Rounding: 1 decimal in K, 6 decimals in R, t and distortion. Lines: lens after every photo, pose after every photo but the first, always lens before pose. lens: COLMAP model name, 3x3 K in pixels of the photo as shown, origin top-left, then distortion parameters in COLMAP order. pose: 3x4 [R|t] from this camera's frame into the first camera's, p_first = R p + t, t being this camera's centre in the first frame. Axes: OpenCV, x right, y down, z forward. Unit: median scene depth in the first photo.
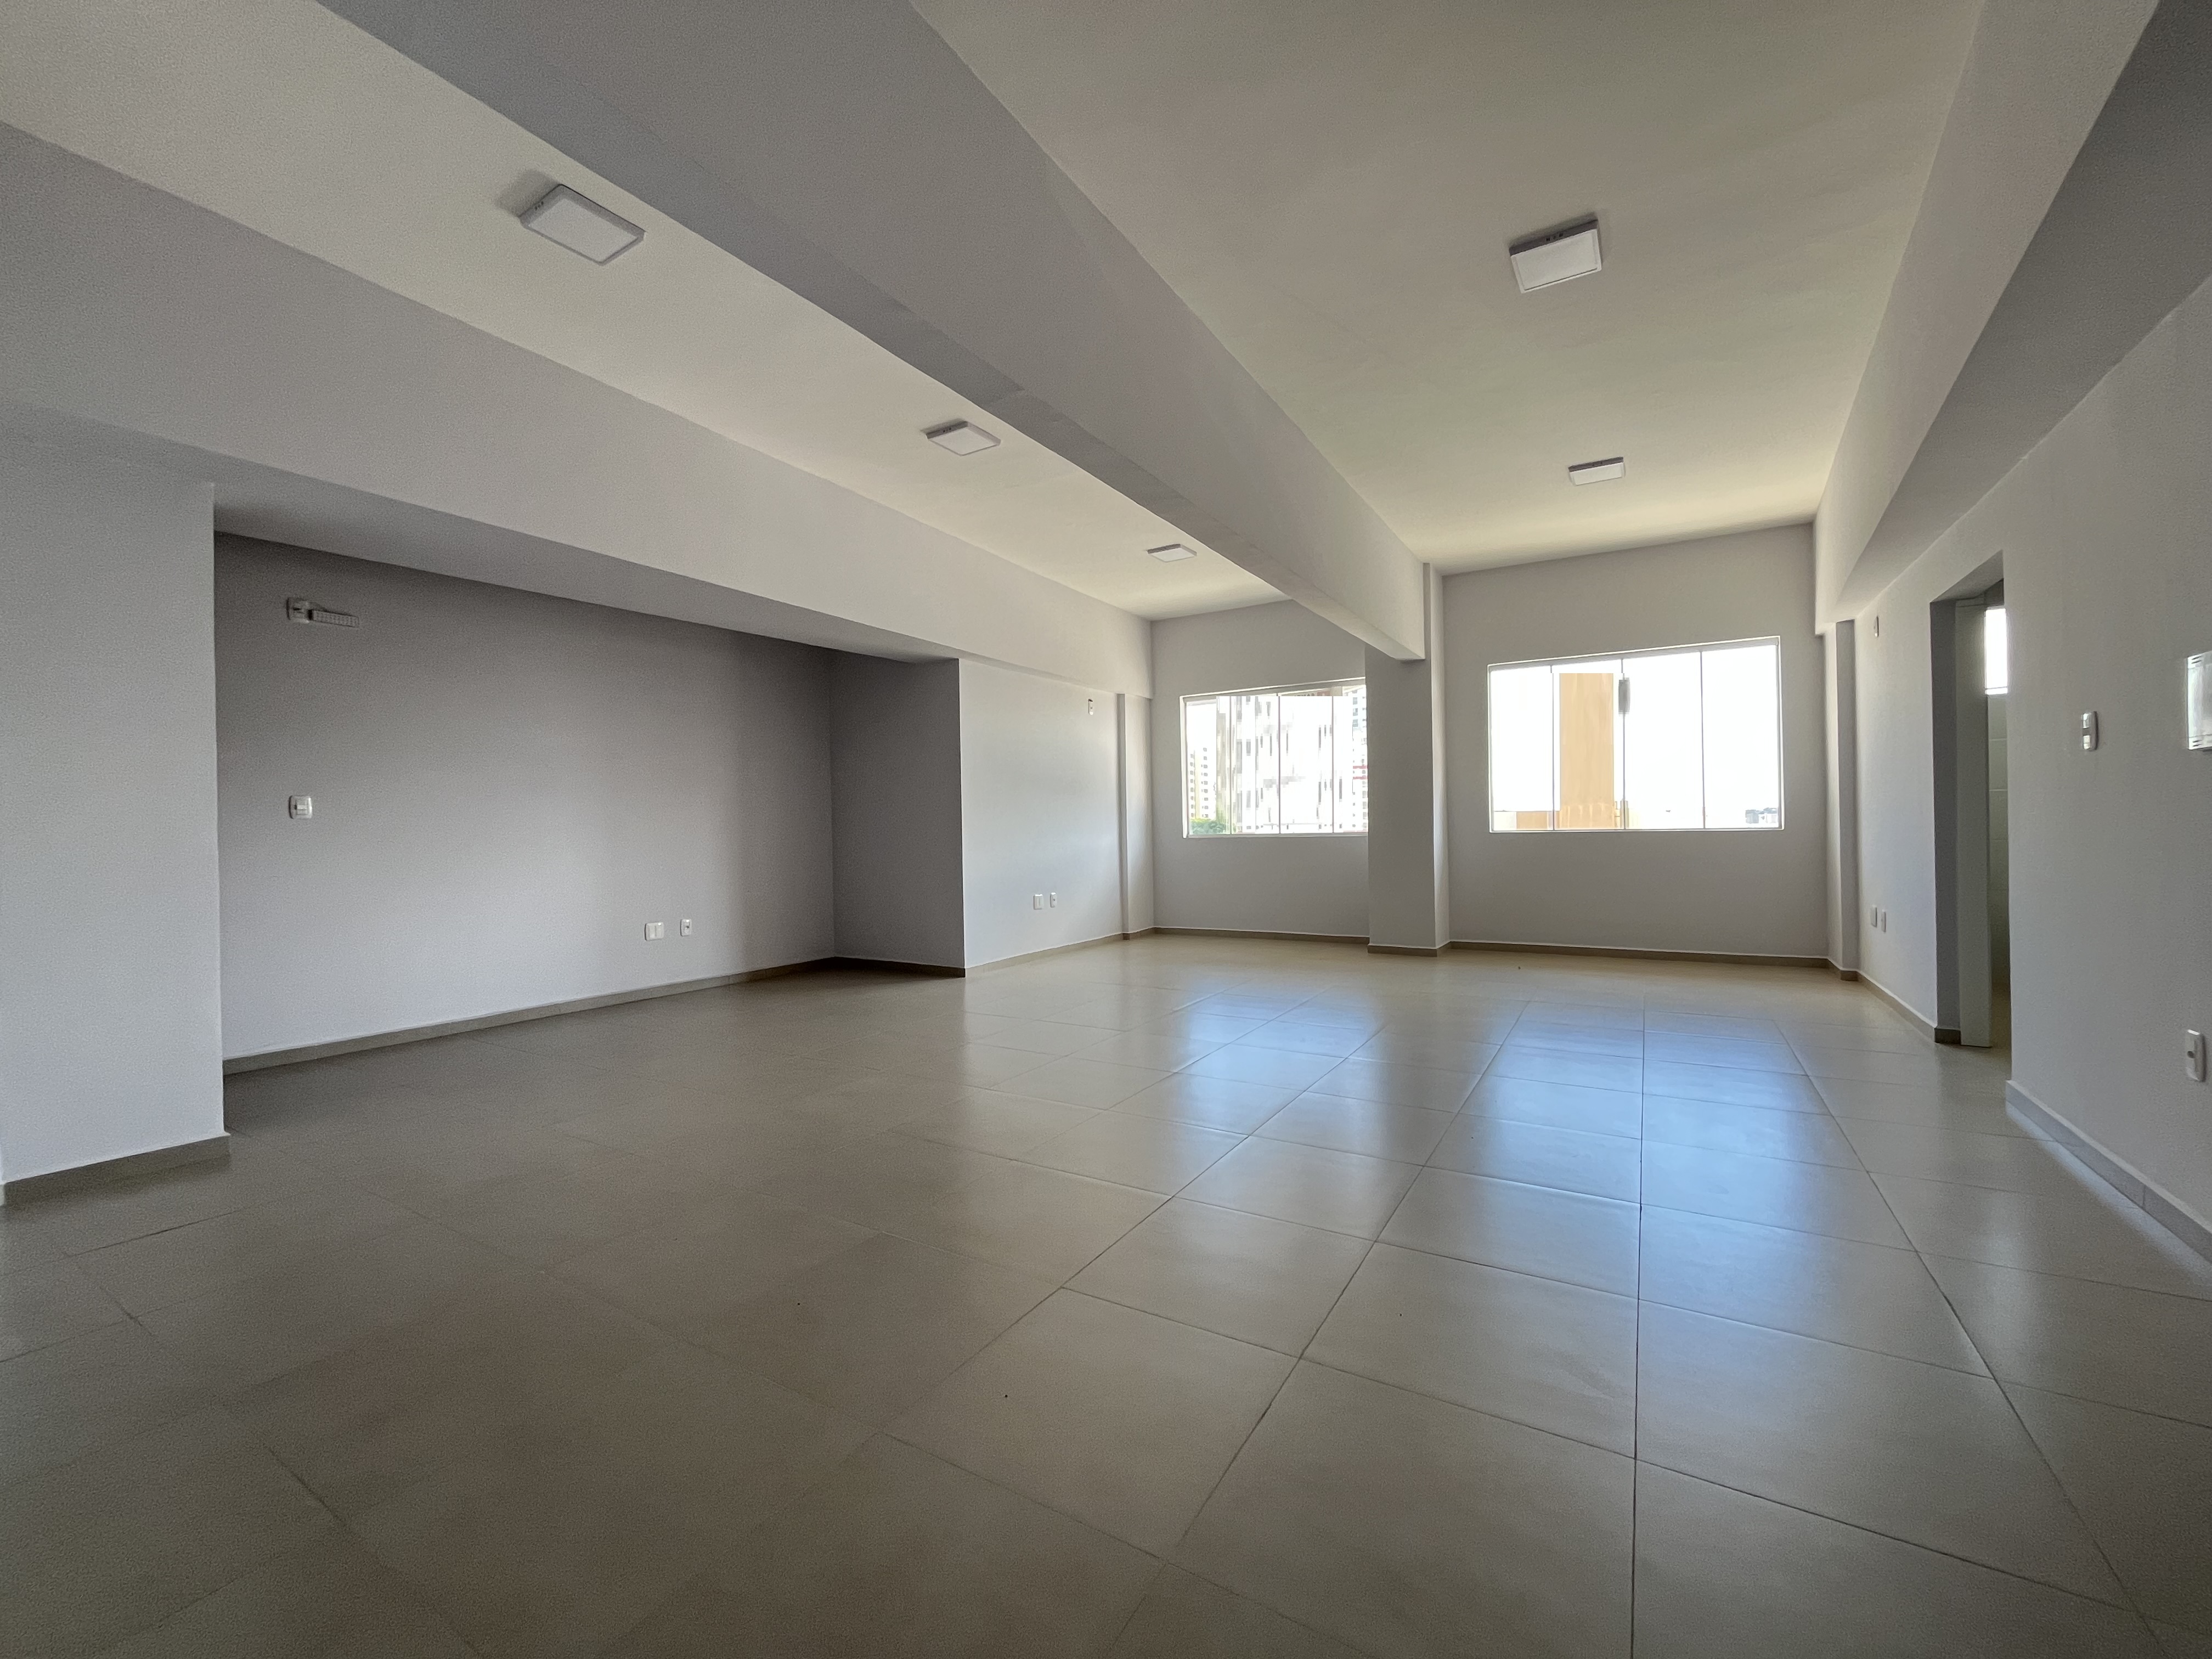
lens RADIAL K [[898.1, 0, 1098.5], [0, 898.1, 828.2], [0, 0, 1]] dist [-0.000413, -0.000043]
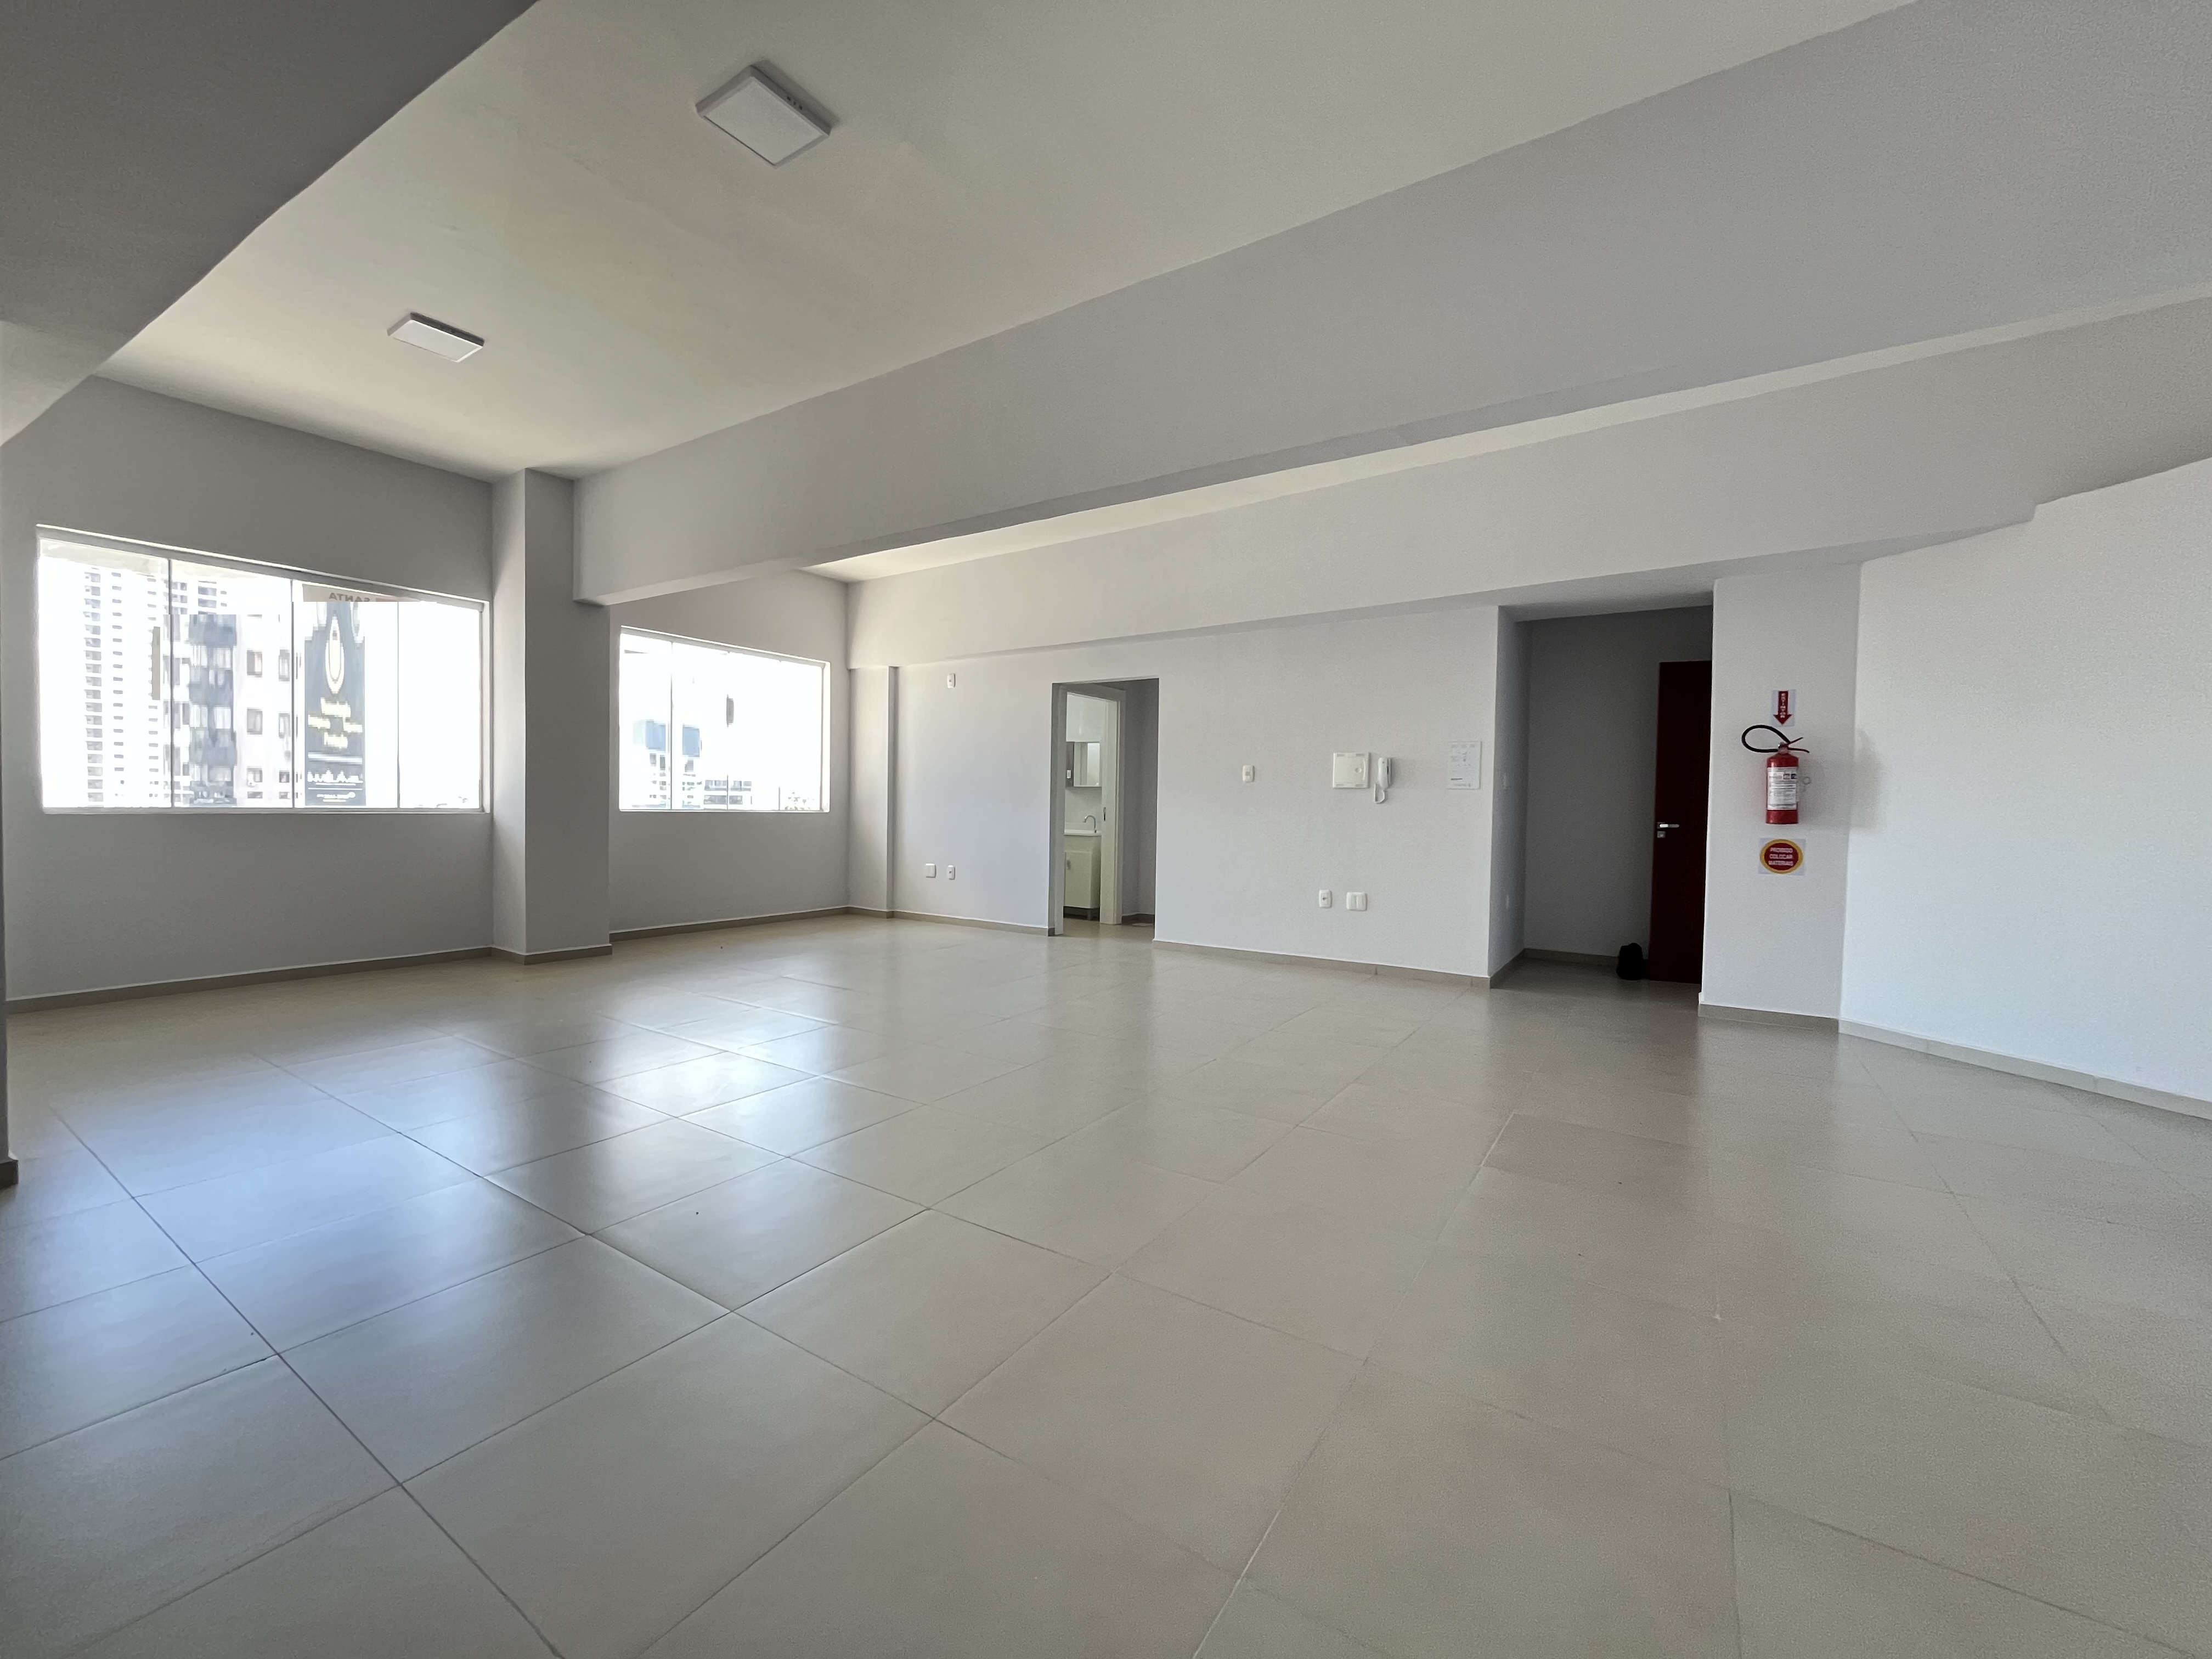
lens RADIAL K [[898.1, 0, 1098.5], [0, 898.1, 828.2], [0, 0, 1]] dist [-0.000413, -0.000043]
pose [[0.034606, -0.002878, 0.999397, -0.447736], [-0.009463, 0.999950, 0.003207, 0.015018], [-0.999356, -0.009568, 0.034577, 0.483936]]
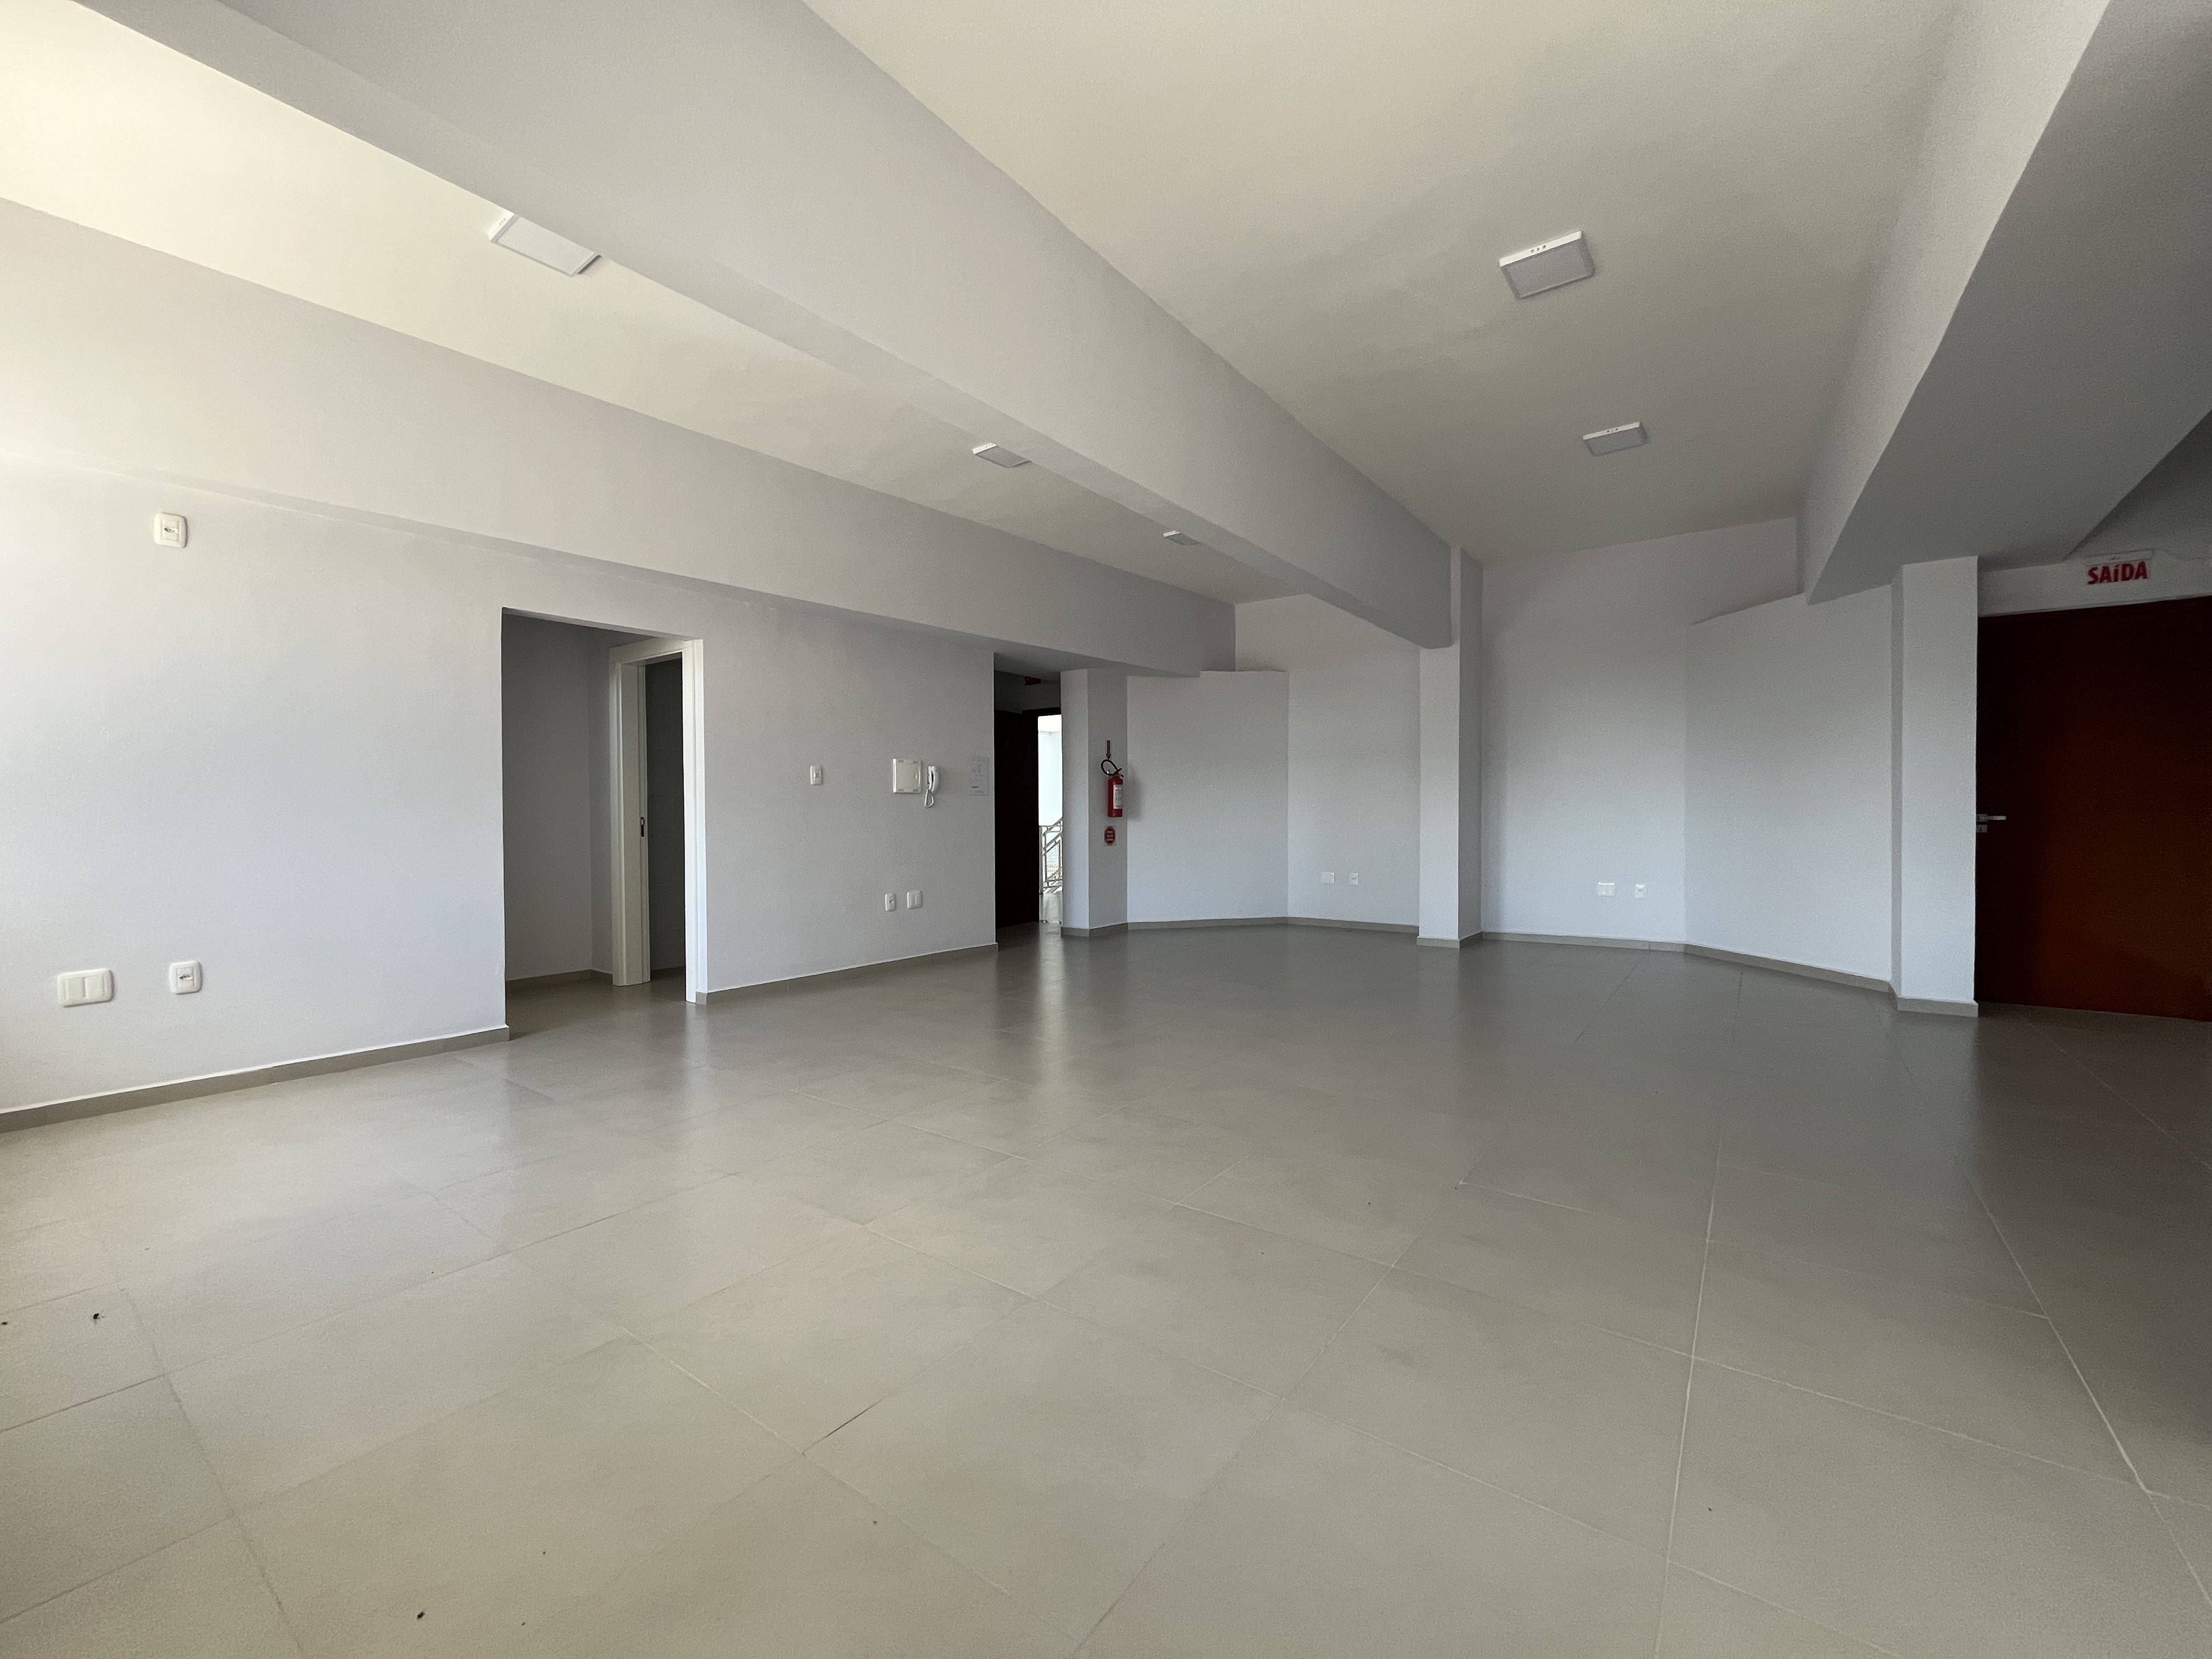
lens RADIAL K [[898.1, 0, 1098.5], [0, 898.1, 828.2], [0, 0, 1]] dist [-0.000413, -0.000043]
pose [[-0.995554, 0.040181, 0.085191, 0.093164], [0.041258, 0.999089, 0.010915, 0.010809], [-0.084675, 0.014381, -0.996305, 1.091091]]
